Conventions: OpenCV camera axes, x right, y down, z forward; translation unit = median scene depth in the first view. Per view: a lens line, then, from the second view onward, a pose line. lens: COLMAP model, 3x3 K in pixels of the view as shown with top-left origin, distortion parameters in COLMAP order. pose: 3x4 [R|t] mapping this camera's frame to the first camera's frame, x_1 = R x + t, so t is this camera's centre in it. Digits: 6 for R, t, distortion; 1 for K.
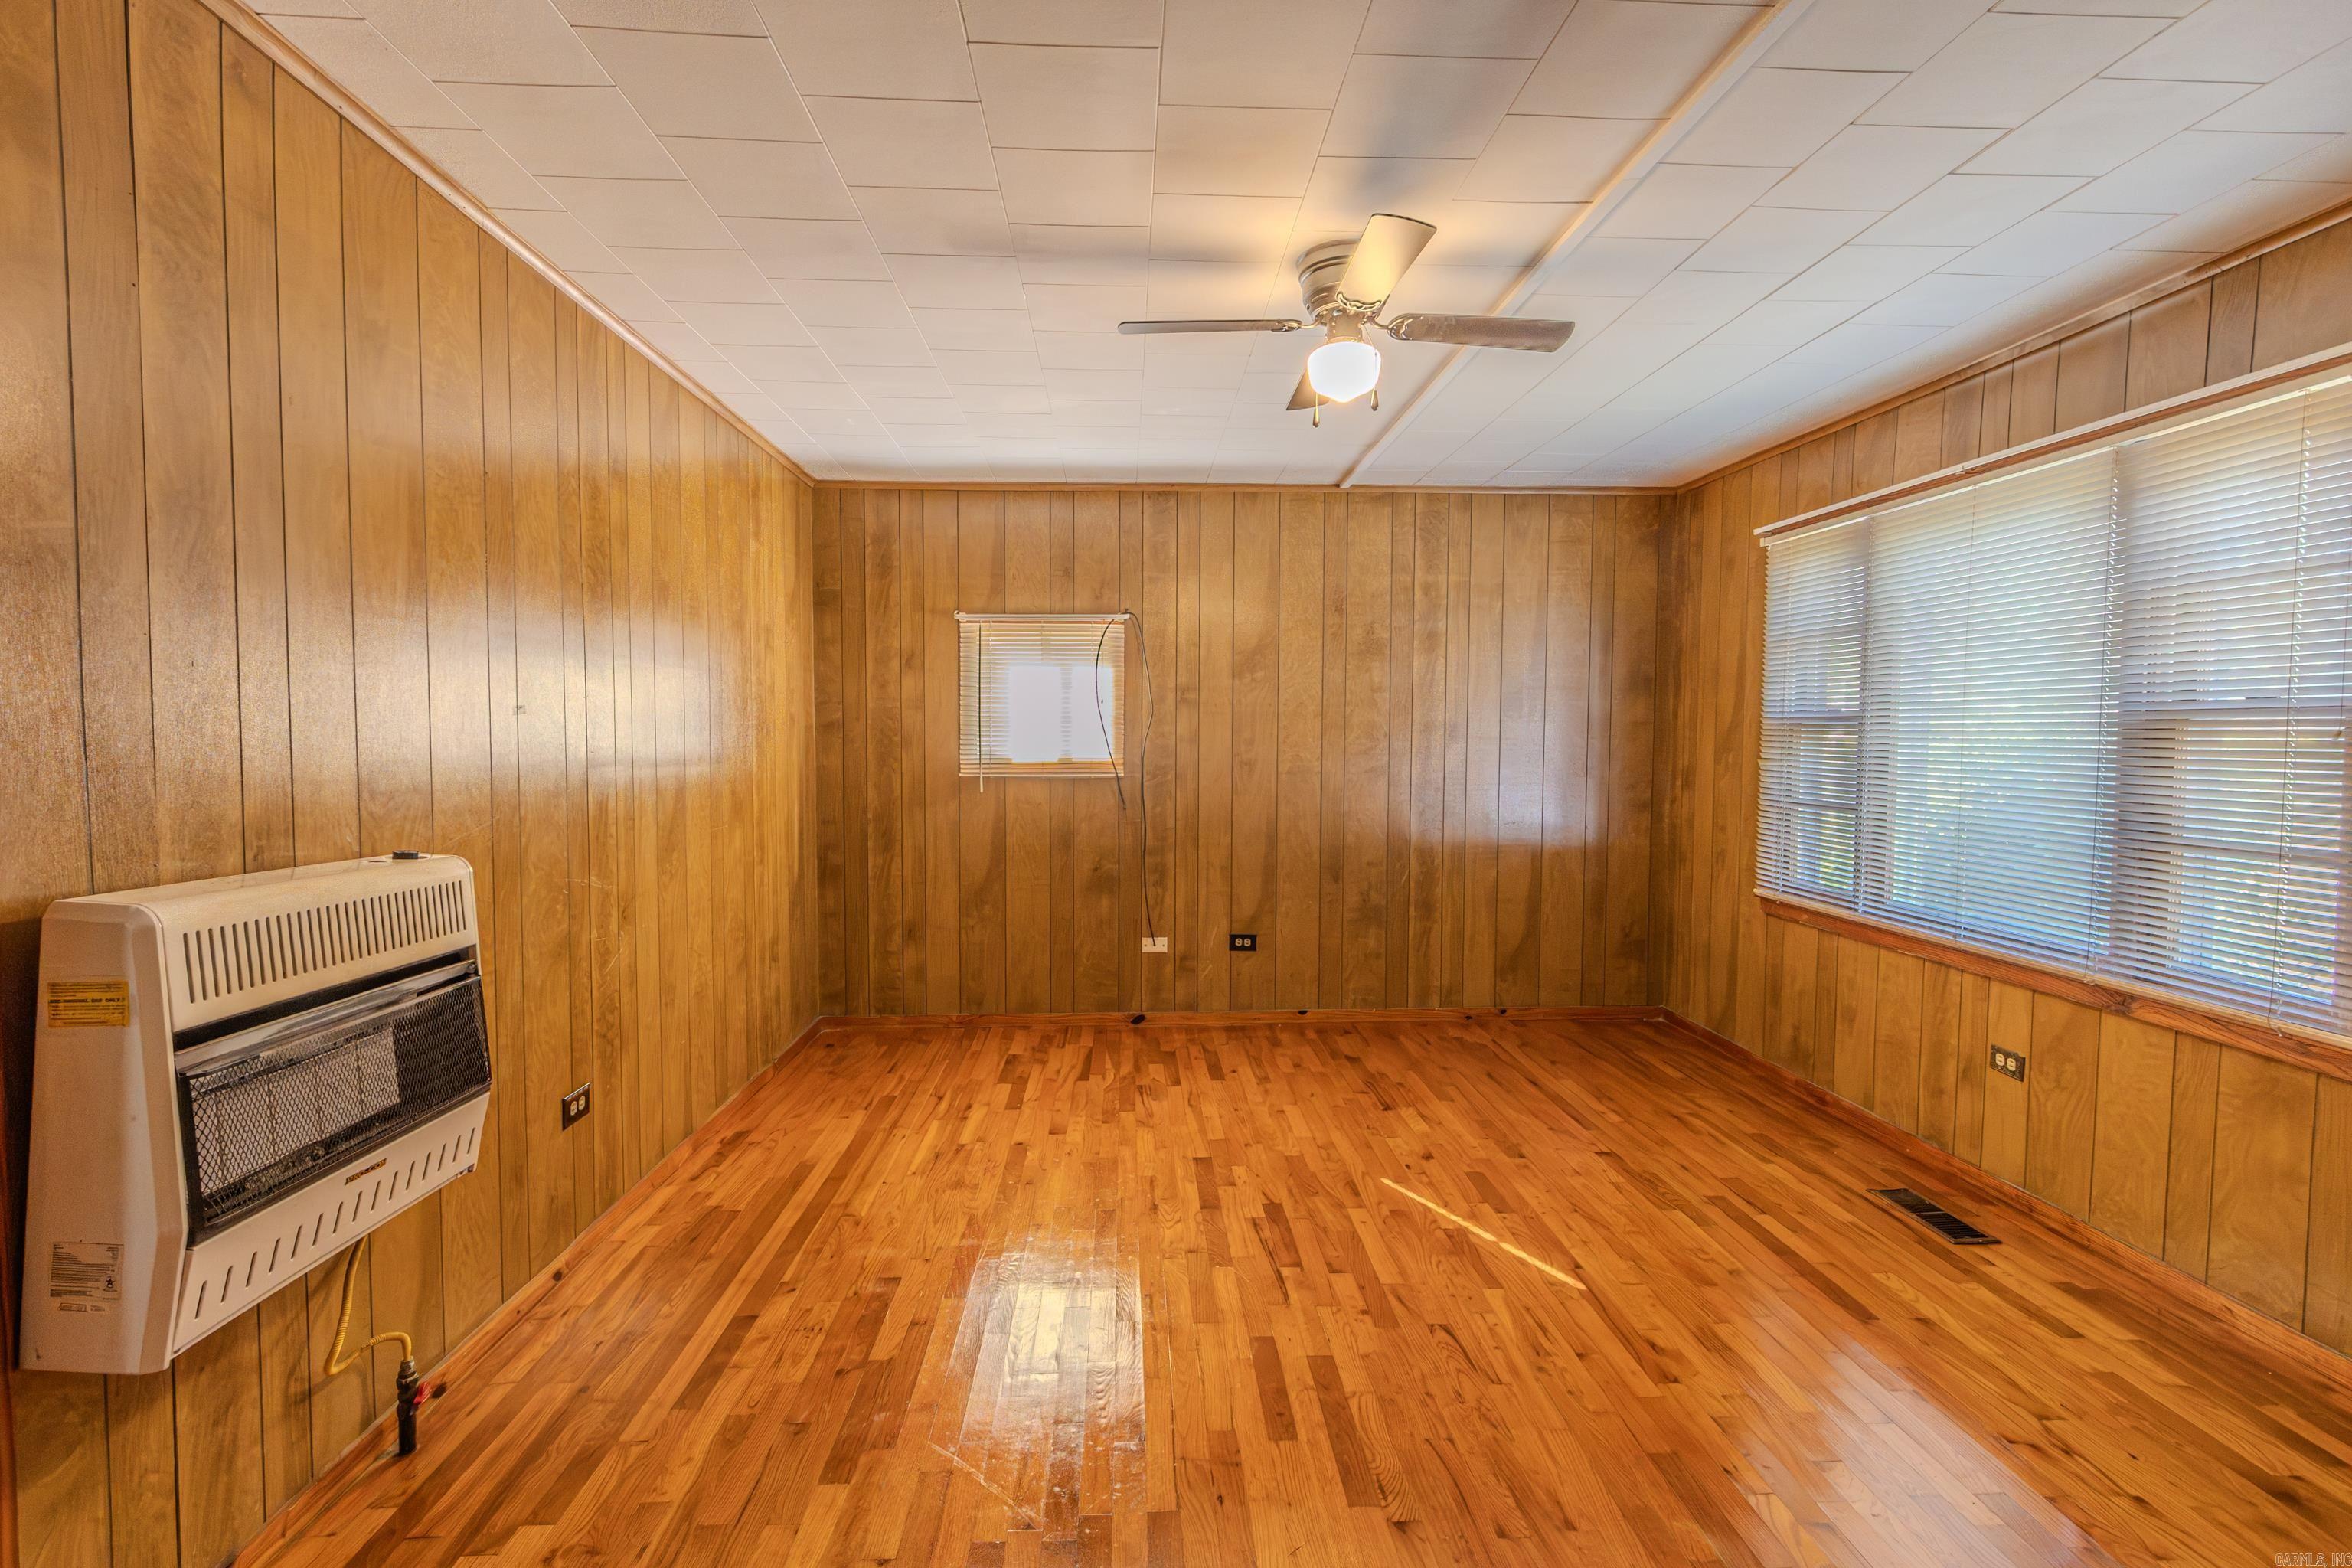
lens RADIAL K [[1187.2, 0, 1119.0], [0, 1187.2, 797.0], [0, 0, 1]] dist [0.002728, -0.000868]
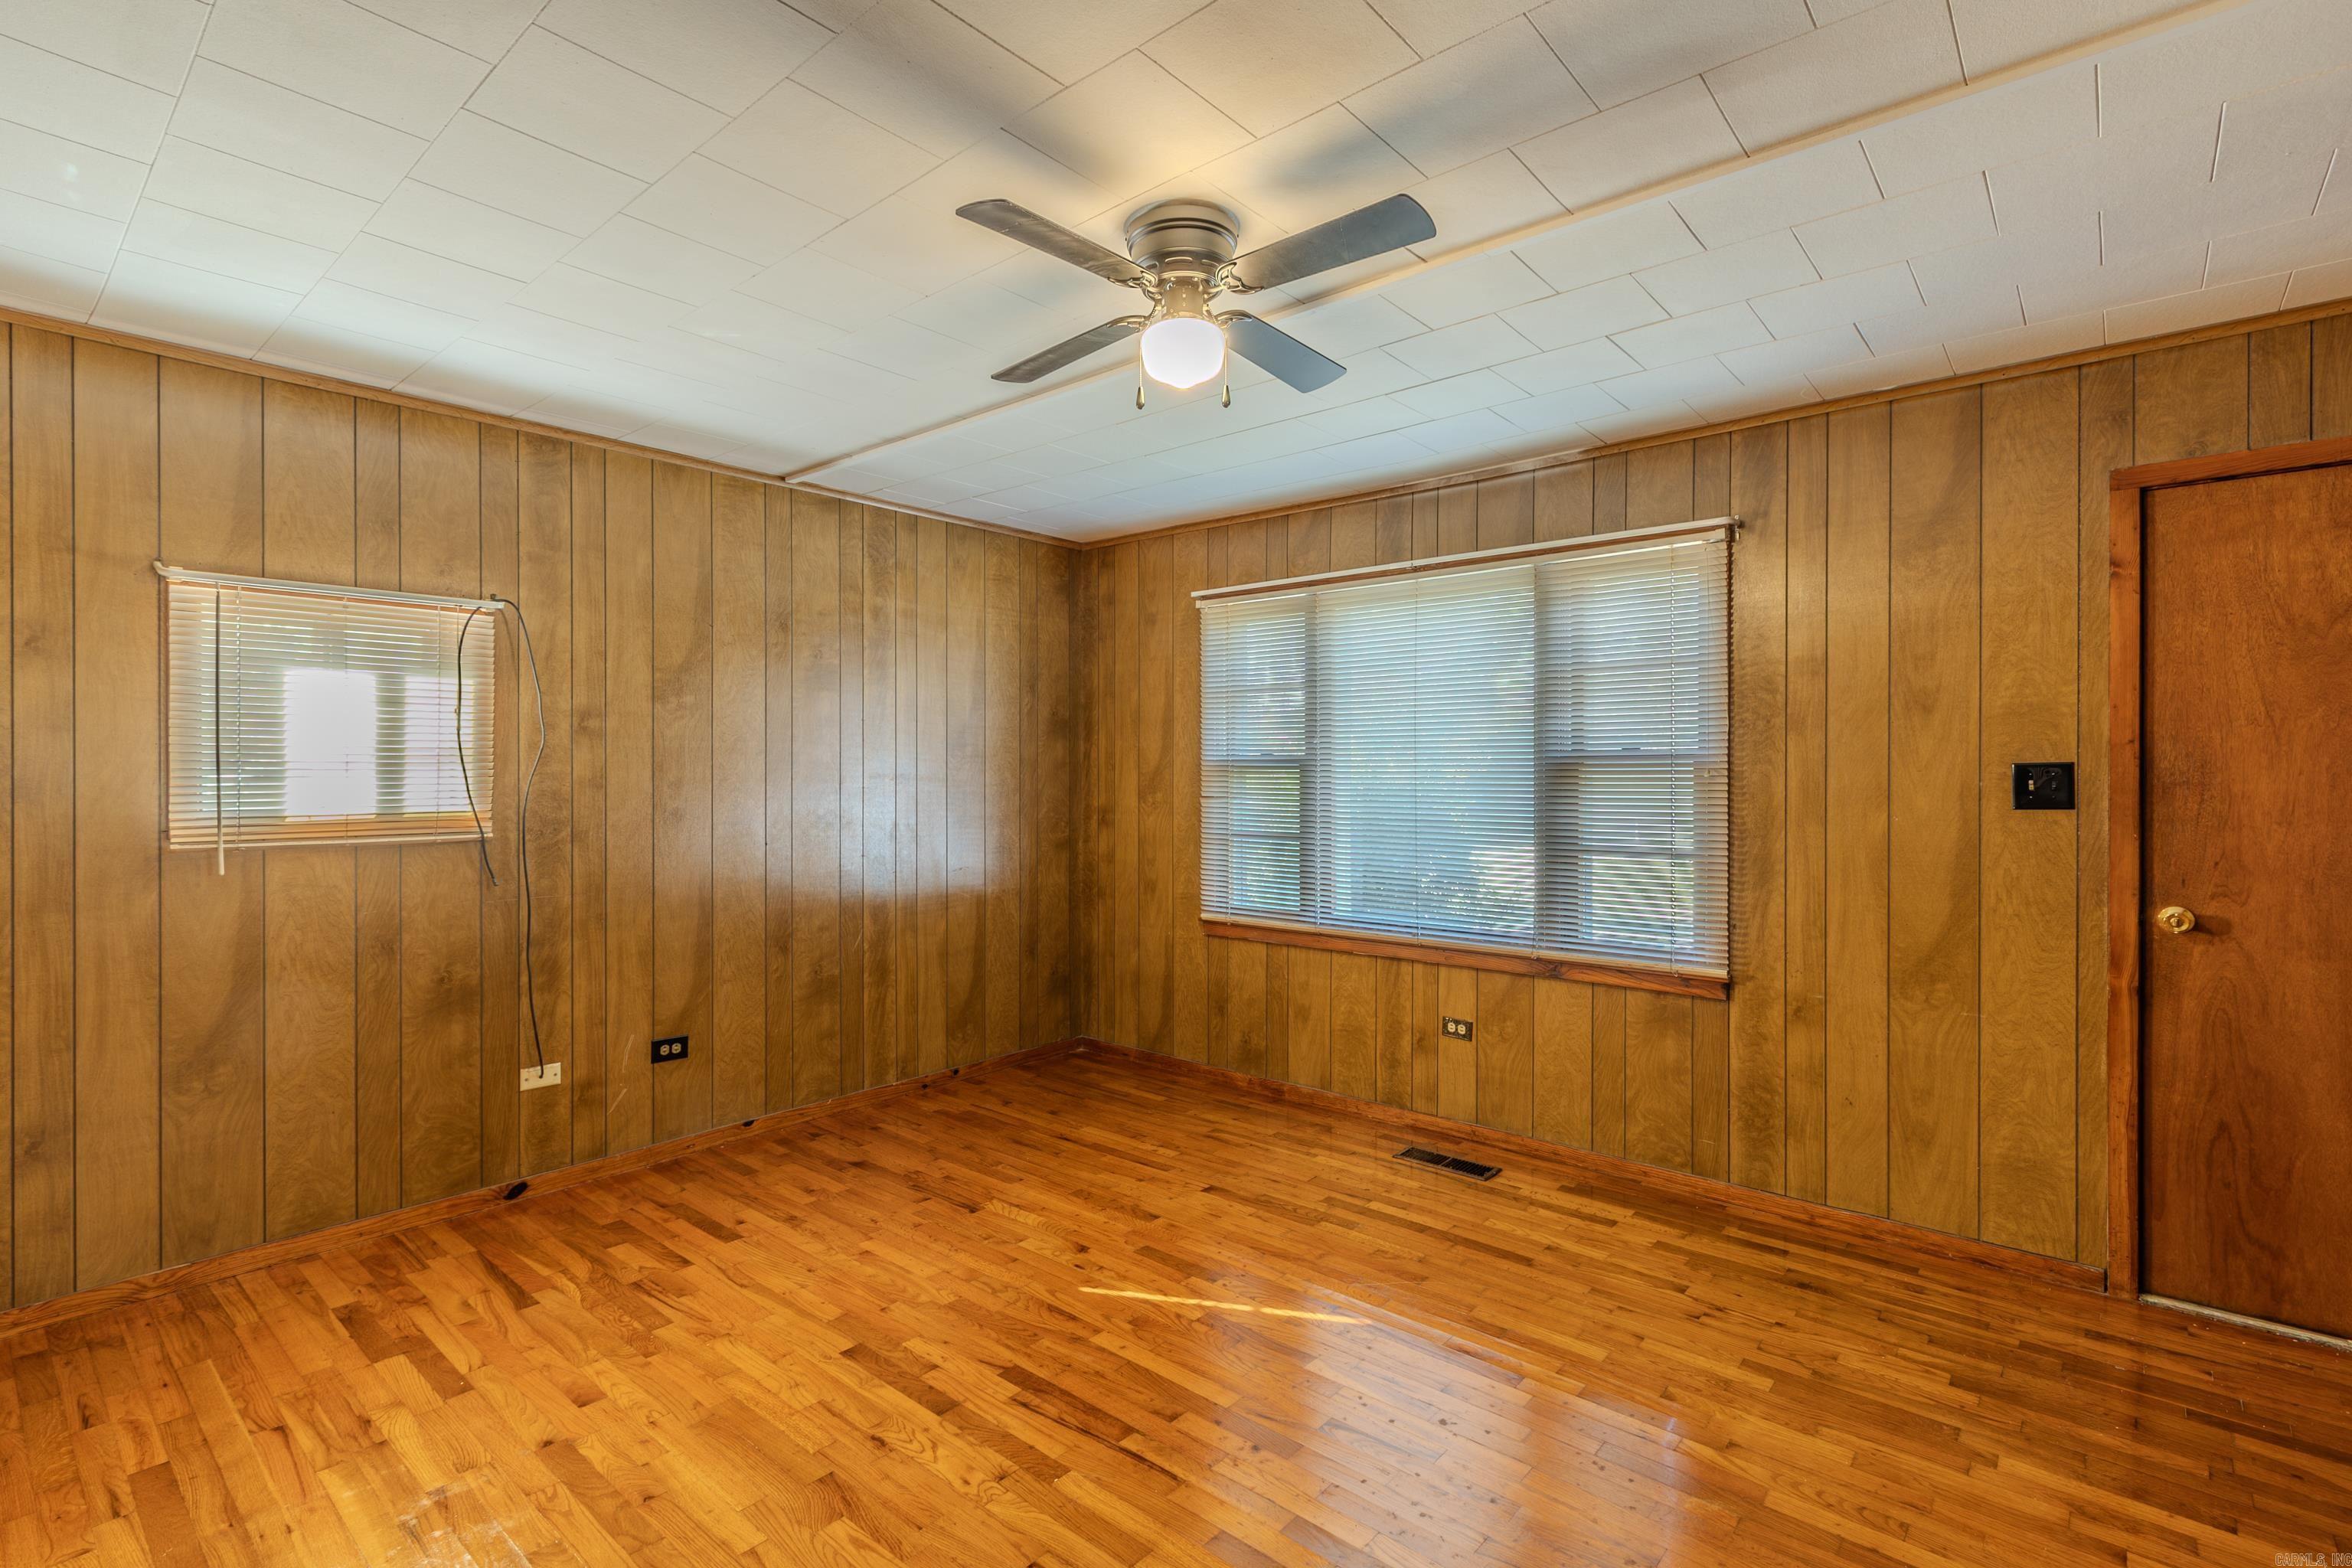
lens RADIAL K [[1147.0, 0, 1231.6], [0, 1147.0, 782.1], [0, 0, 1]] dist [0.004249, 0.000081]
pose [[0.634034, -0.005386, 0.773287, -0.287600], [0.043606, 0.998634, -0.028798, -0.014050], [-0.772075, 0.051979, 0.633402, 0.304412]]
